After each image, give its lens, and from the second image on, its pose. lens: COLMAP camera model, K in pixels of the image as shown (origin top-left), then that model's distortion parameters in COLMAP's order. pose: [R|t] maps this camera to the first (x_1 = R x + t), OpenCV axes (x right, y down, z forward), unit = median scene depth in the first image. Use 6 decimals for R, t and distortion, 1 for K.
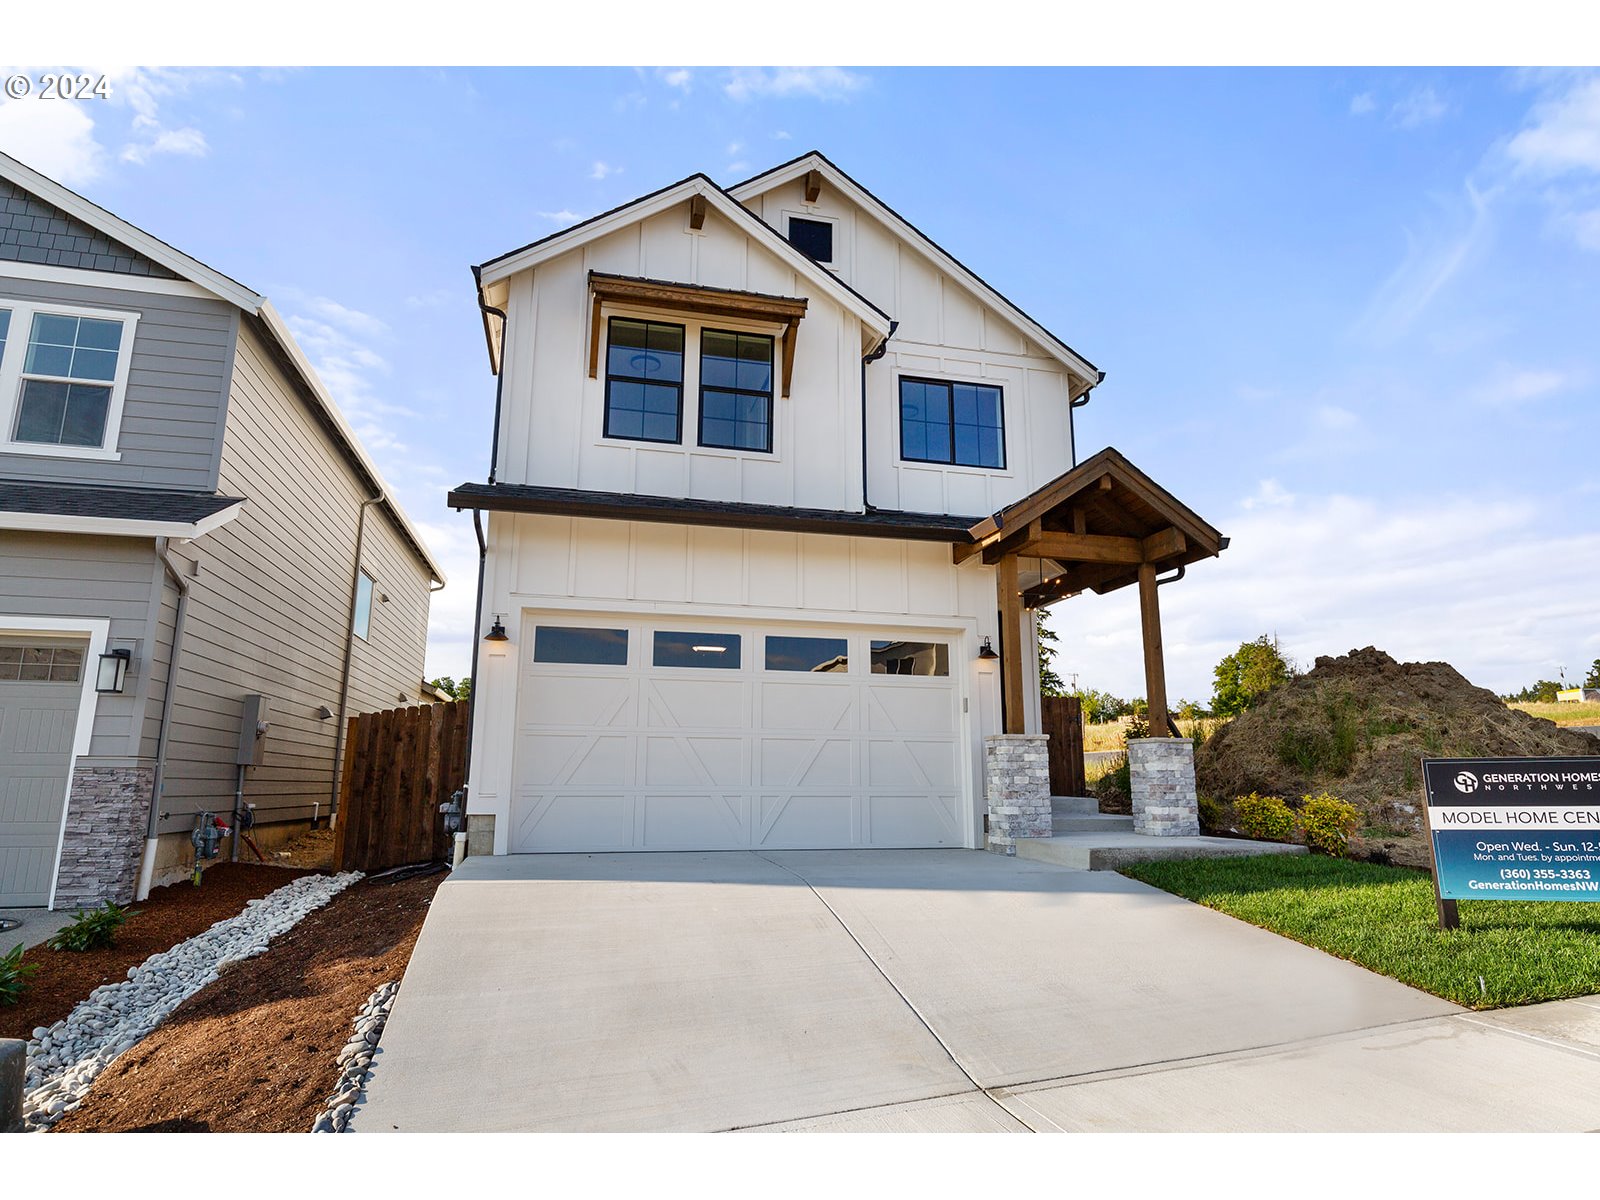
lens RADIAL K [[879.5, 0, 795.1], [0, 879.5, 585.1], [0, 0, 1]] dist [-0.000248, 0.000649]
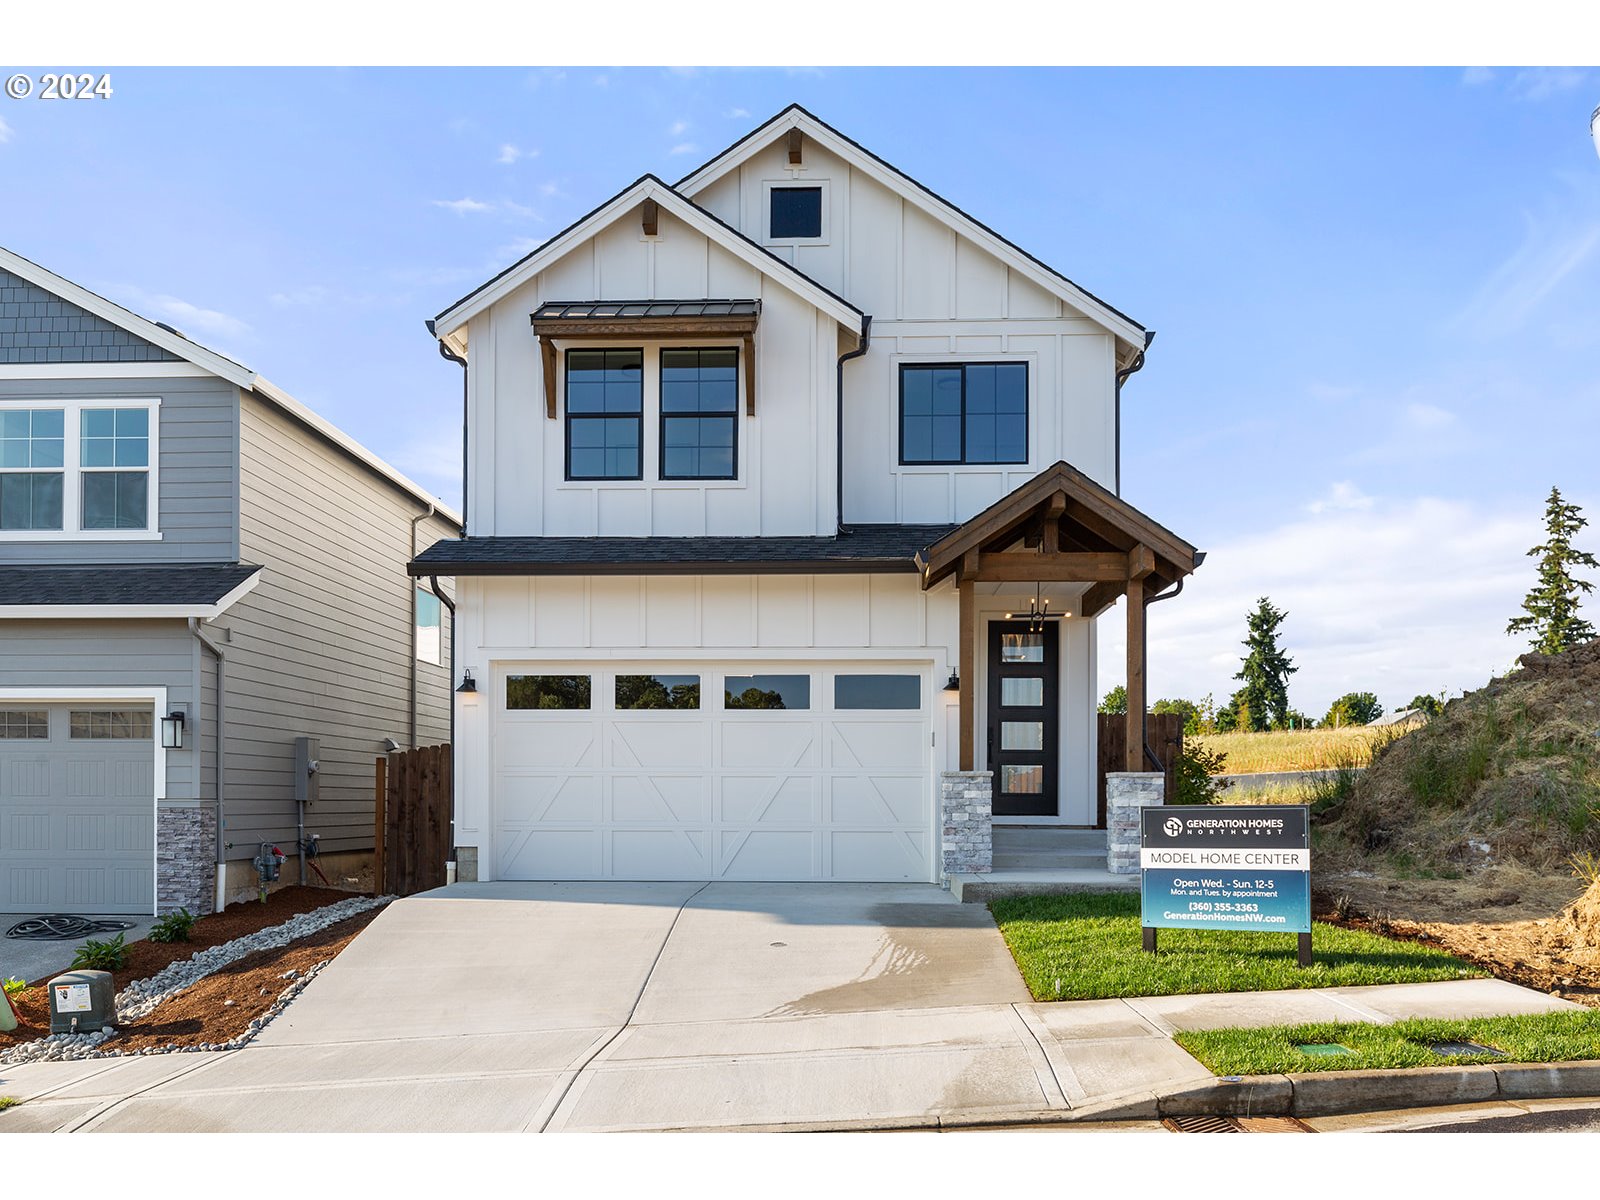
lens RADIAL K [[1287.5, 0, 792.6], [0, 1287.5, 736.6], [0, 0, 1]] dist [0.005305, -0.003604]
pose [[0.962521, -0.015579, -0.270758, 0.440276], [0.061945, 0.984587, 0.163556, -0.109381], [0.264037, -0.174198, 0.948651, -0.386311]]
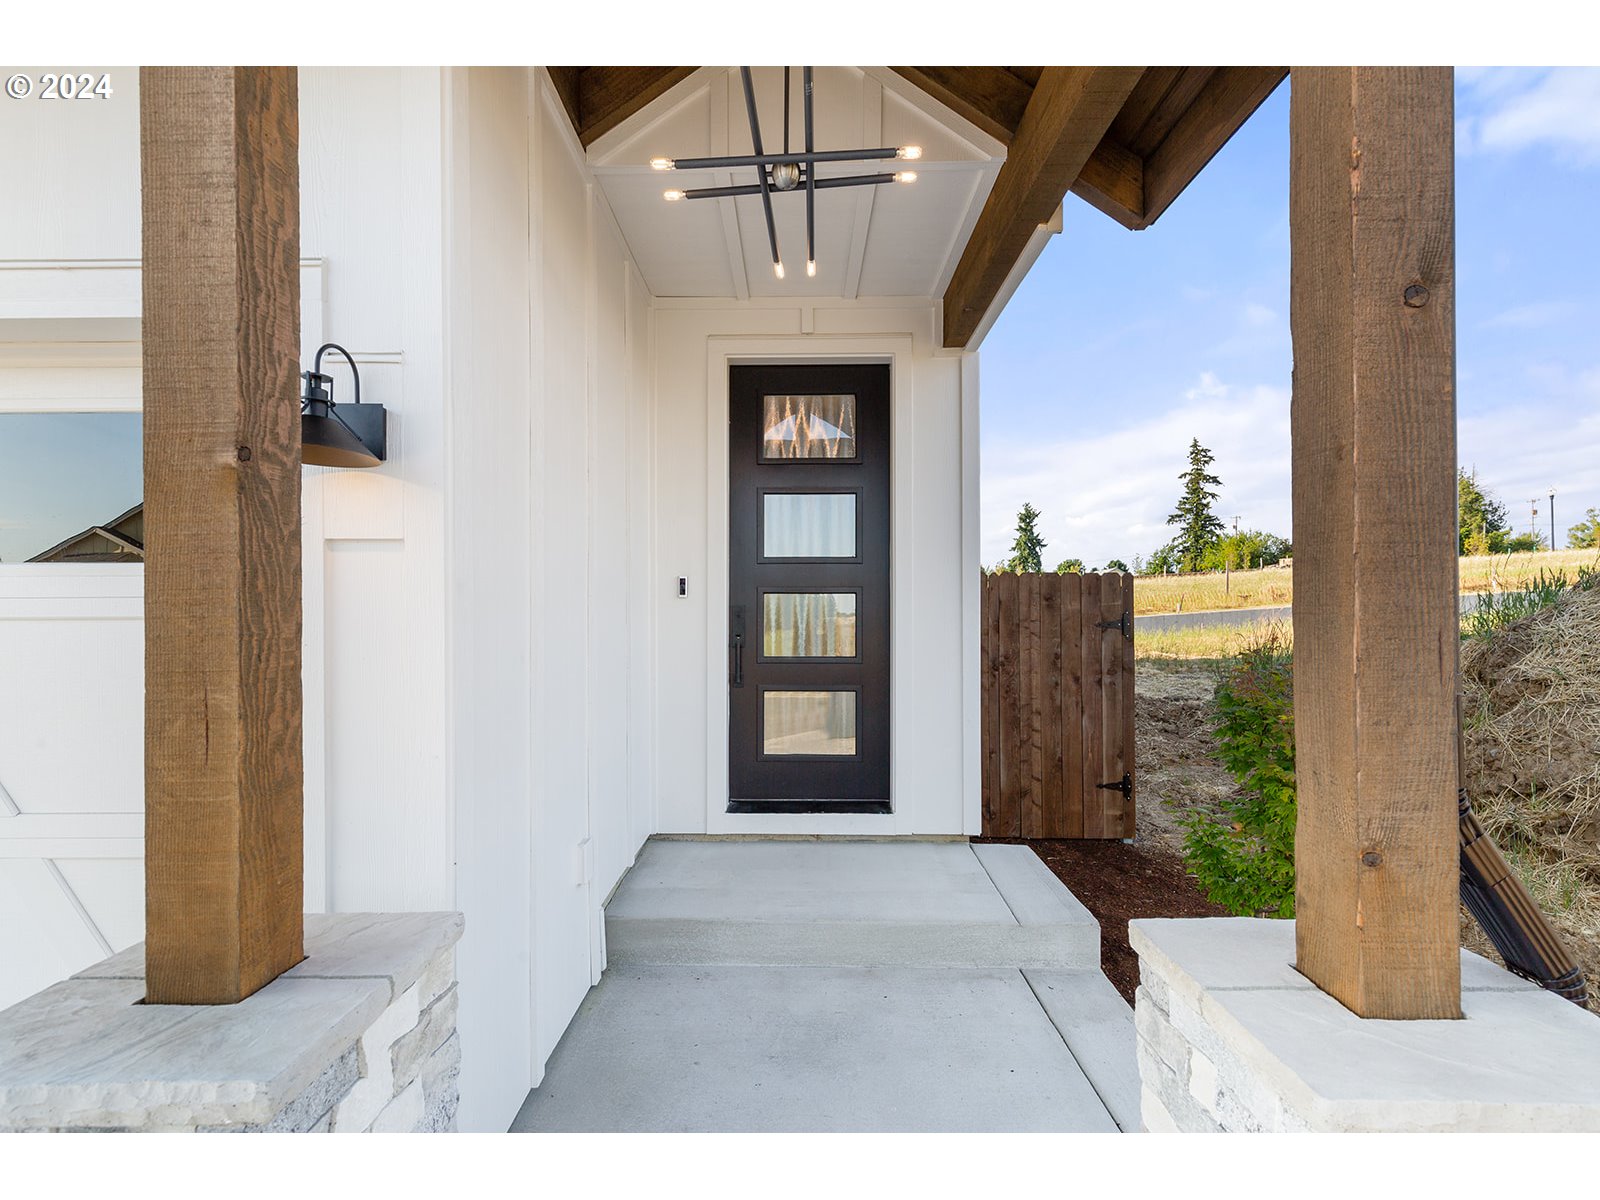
lens RADIAL K [[746.0, 0, 774.1], [0, 746.0, 599.4], [0, 0, 1]] dist [0.009611, -0.002828]
pose [[0.969113, -0.016590, -0.246060, 0.358894], [0.063277, 0.981061, 0.183072, 0.091248], [0.238362, -0.192987, 0.951808, 0.892217]]
